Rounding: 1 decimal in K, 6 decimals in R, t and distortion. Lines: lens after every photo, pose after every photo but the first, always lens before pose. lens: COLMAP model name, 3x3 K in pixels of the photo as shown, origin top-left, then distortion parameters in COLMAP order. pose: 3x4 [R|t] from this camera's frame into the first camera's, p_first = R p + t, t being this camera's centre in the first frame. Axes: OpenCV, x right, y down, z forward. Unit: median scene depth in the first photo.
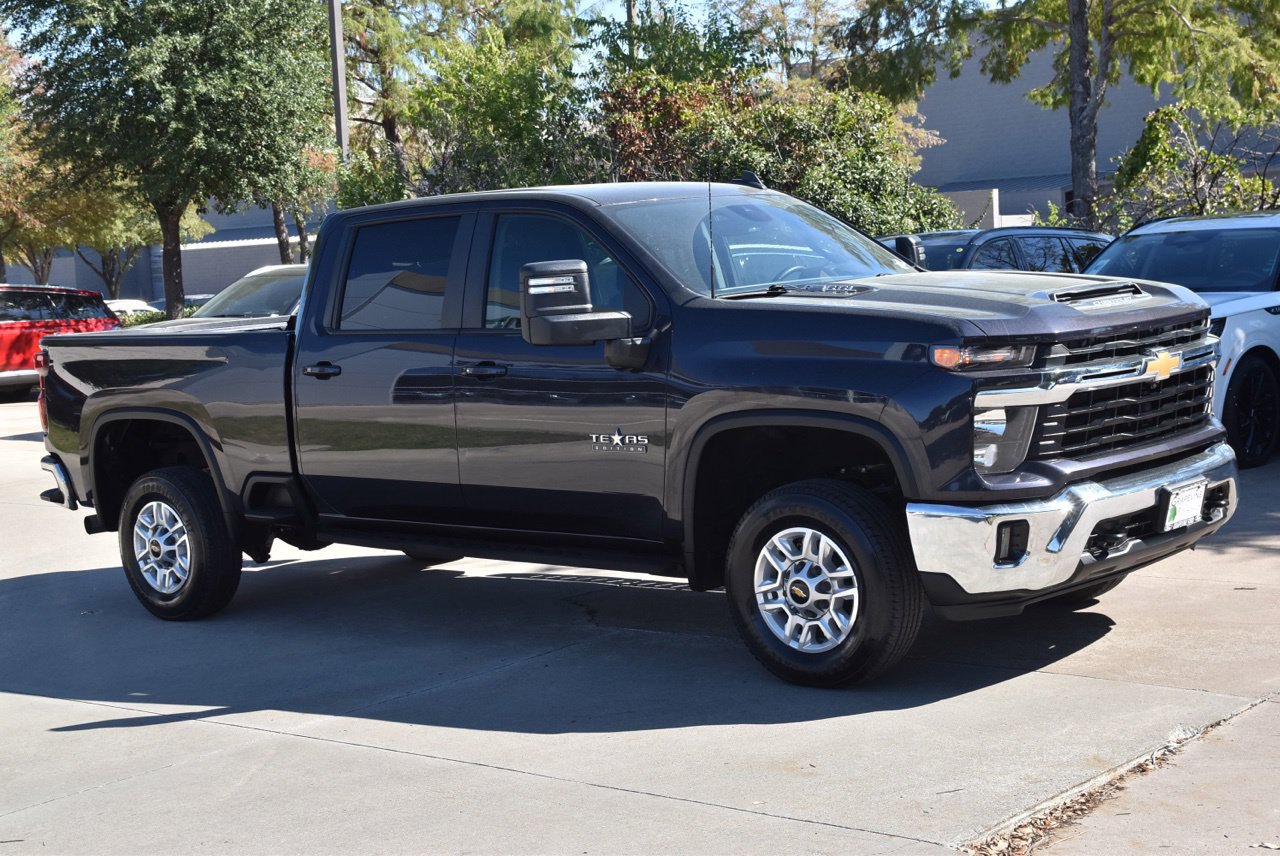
lens RADIAL K [[2278.5, 0, 640.0], [0, 2278.5, 428.0], [0, 0, 1]] dist [0.022744, 1.210682]
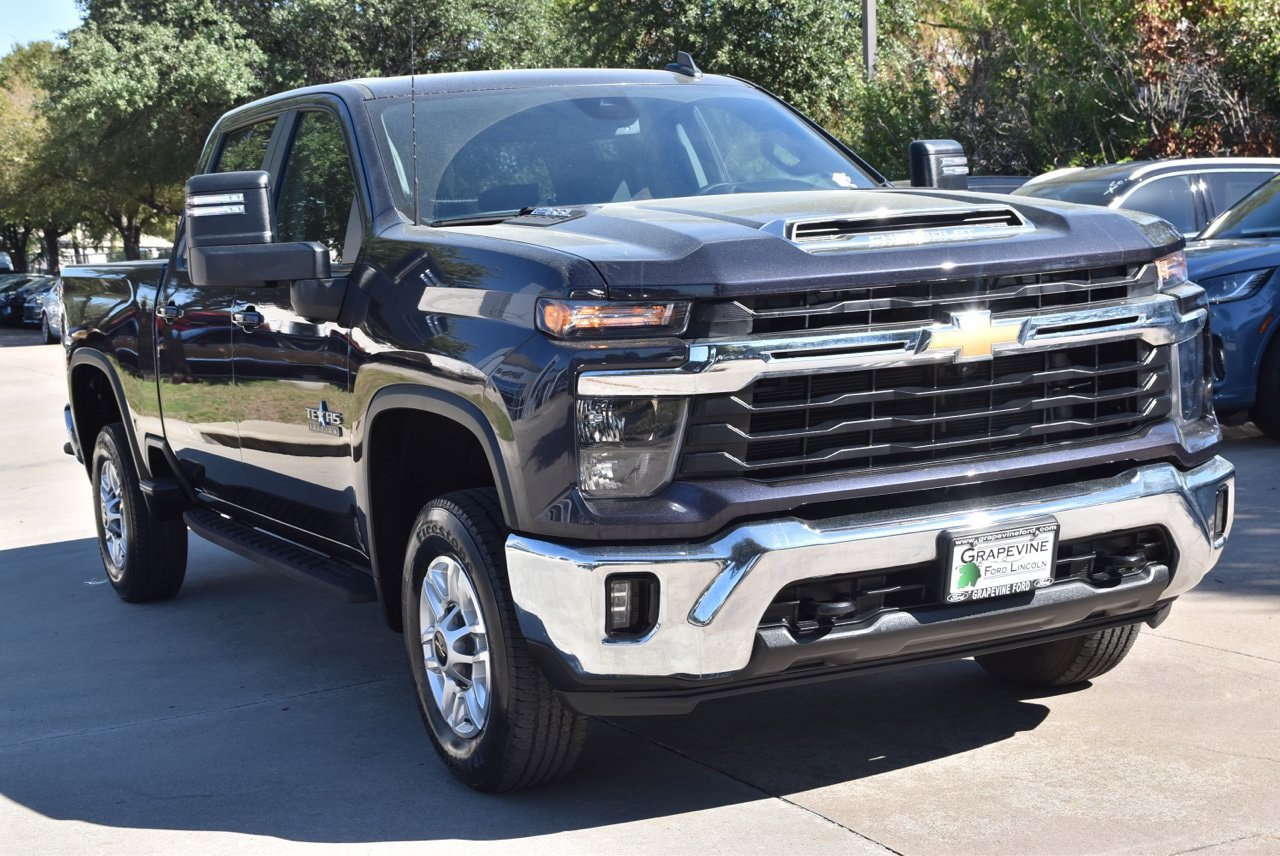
lens RADIAL K [[2278.5, 0, 640.0], [0, 2278.5, 428.0], [0, 0, 1]] dist [0.022744, 1.210682]
pose [[0.905151, 0.046118, -0.422581, 0.422041], [-0.033782, 0.998757, 0.036640, -0.023235], [0.423746, -0.018889, 0.905584, 0.402371]]
